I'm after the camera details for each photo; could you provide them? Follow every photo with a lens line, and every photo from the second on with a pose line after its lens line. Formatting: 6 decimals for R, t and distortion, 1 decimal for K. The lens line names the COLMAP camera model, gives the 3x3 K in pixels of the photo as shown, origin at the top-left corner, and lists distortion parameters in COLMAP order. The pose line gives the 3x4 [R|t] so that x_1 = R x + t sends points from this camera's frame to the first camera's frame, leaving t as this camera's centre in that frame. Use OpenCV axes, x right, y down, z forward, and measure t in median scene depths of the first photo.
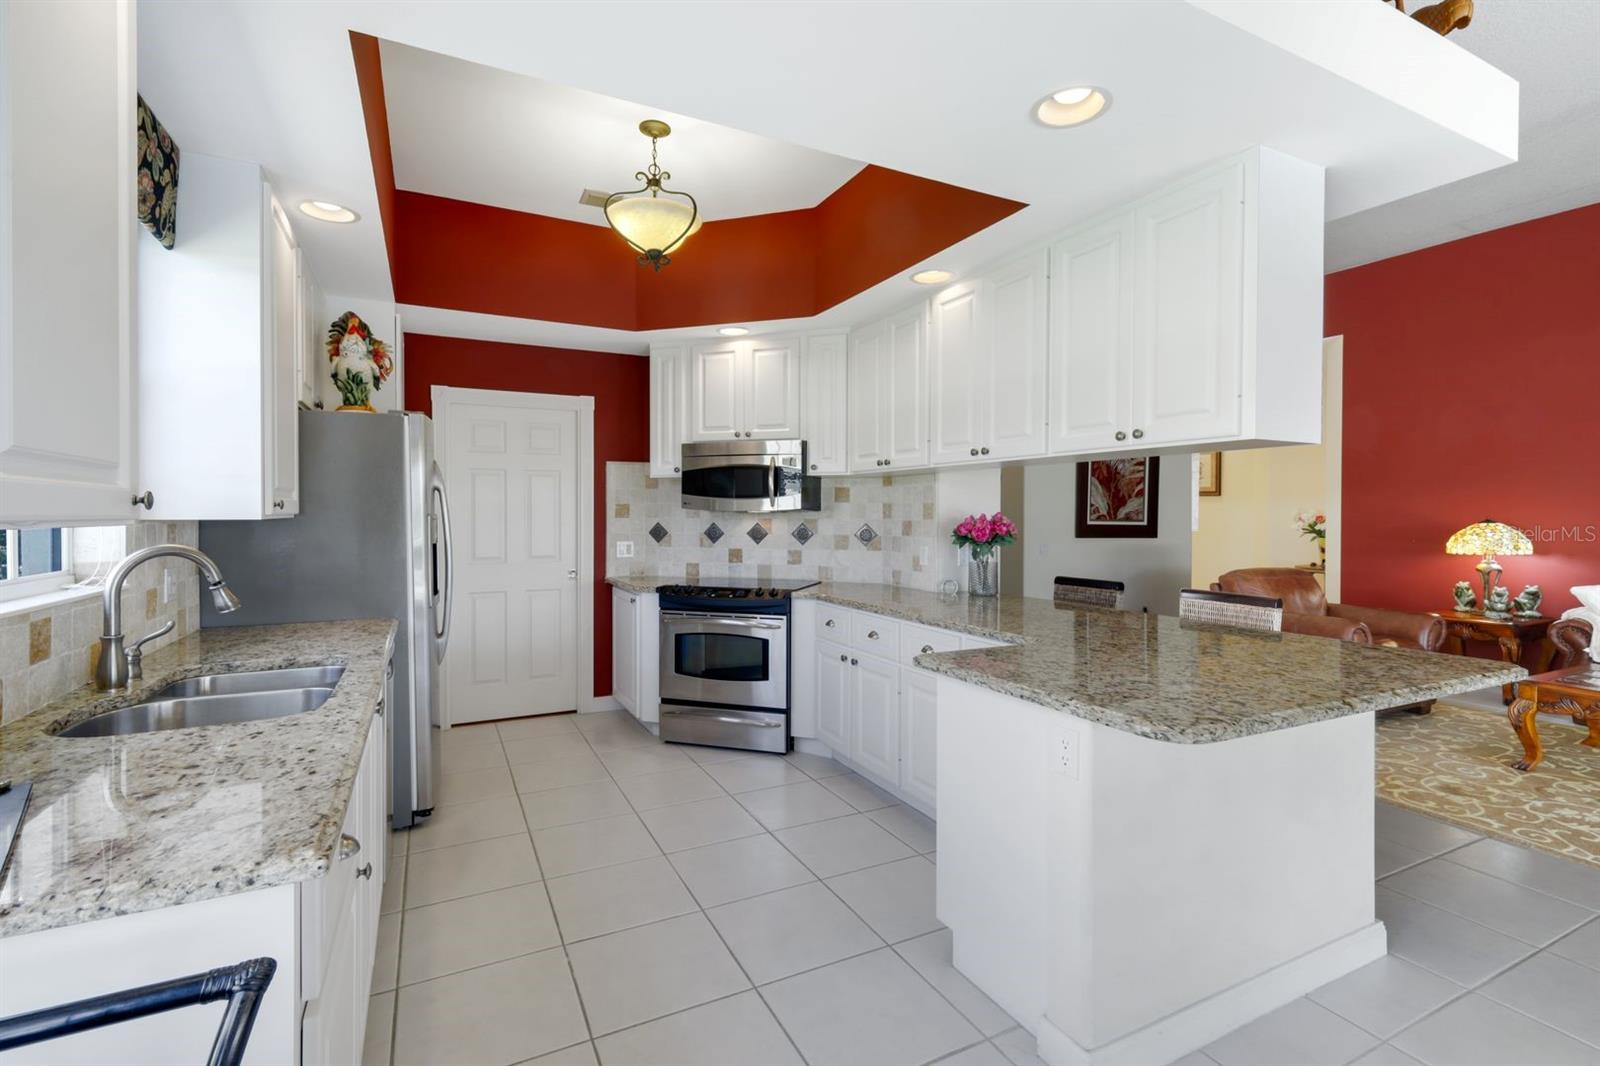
lens RADIAL K [[693.8, 0, 801.3], [0, 693.8, 523.3], [0, 0, 1]] dist [-0.001306, -0.000090]
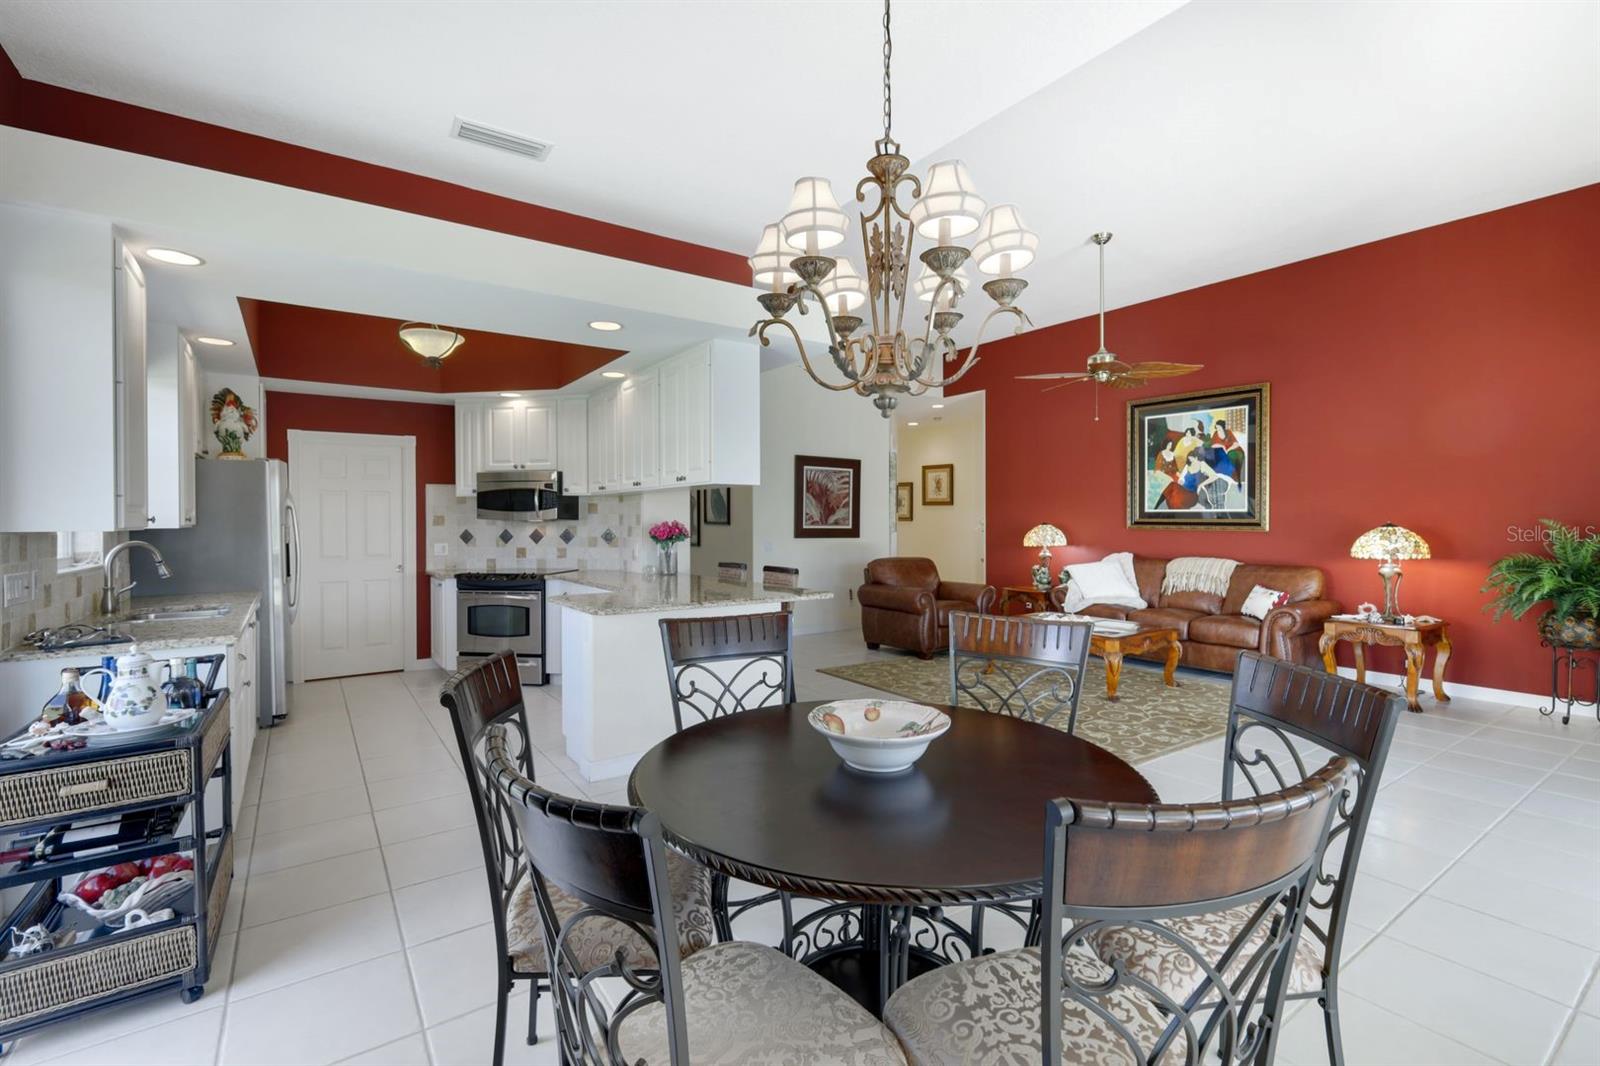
lens RADIAL K [[675.0, 0, 741.4], [0, 675.0, 526.3], [0, 0, 1]] dist [0.001056, 0.000164]
pose [[0.995513, -0.008059, 0.094284, 0.241281], [0.008659, 0.999945, -0.005951, 0.006632], [-0.094231, 0.006740, 0.995528, -0.425342]]
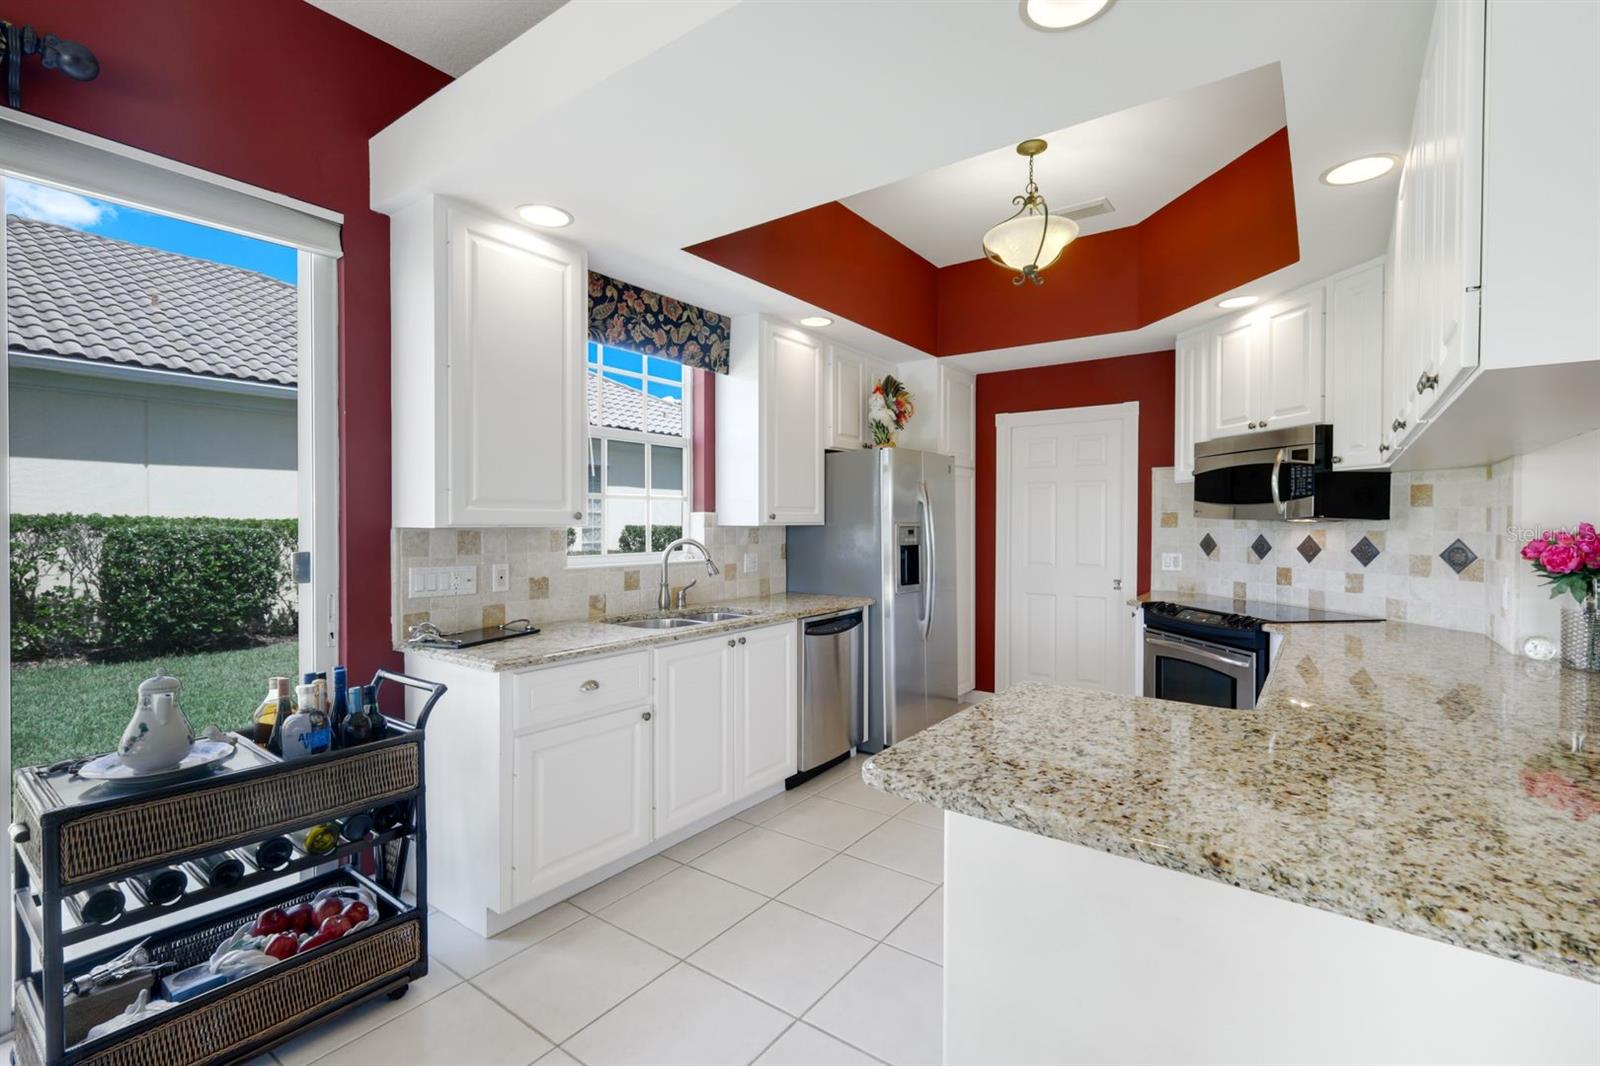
lens RADIAL K [[699.4, 0, 800.0], [0, 699.4, 533.0], [0, 0, 1]] dist [0.001638, 0.000252]
pose [[0.482952, 0.012835, -0.875553, 0.379234], [-0.013455, 0.999883, 0.007236, -0.001235], [0.875543, 0.008286, 0.483068, 0.145060]]
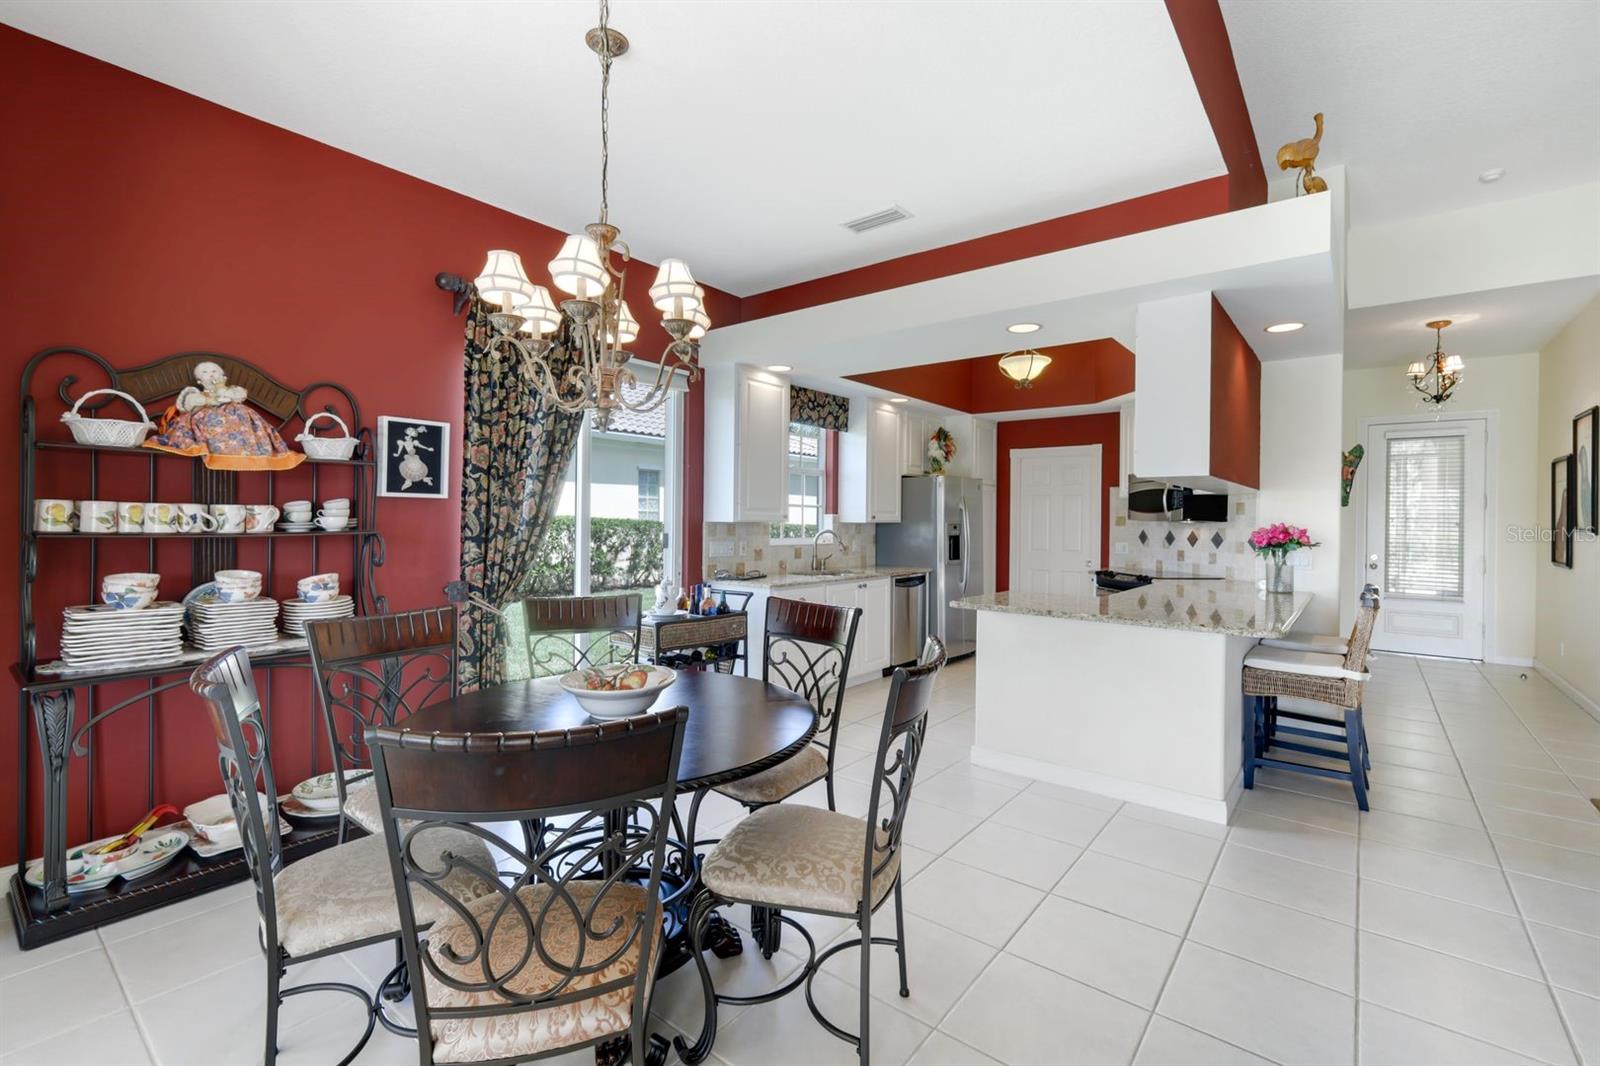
lens RADIAL K [[641.4, 0, 837.0], [0, 641.4, 525.3], [0, 0, 1]] dist [-0.000351, 0.000017]
pose [[0.478916, 0.009325, -0.877811, 0.740283], [-0.021443, 0.999769, -0.001079, 0.005111], [0.877599, 0.019339, 0.479006, -0.173312]]
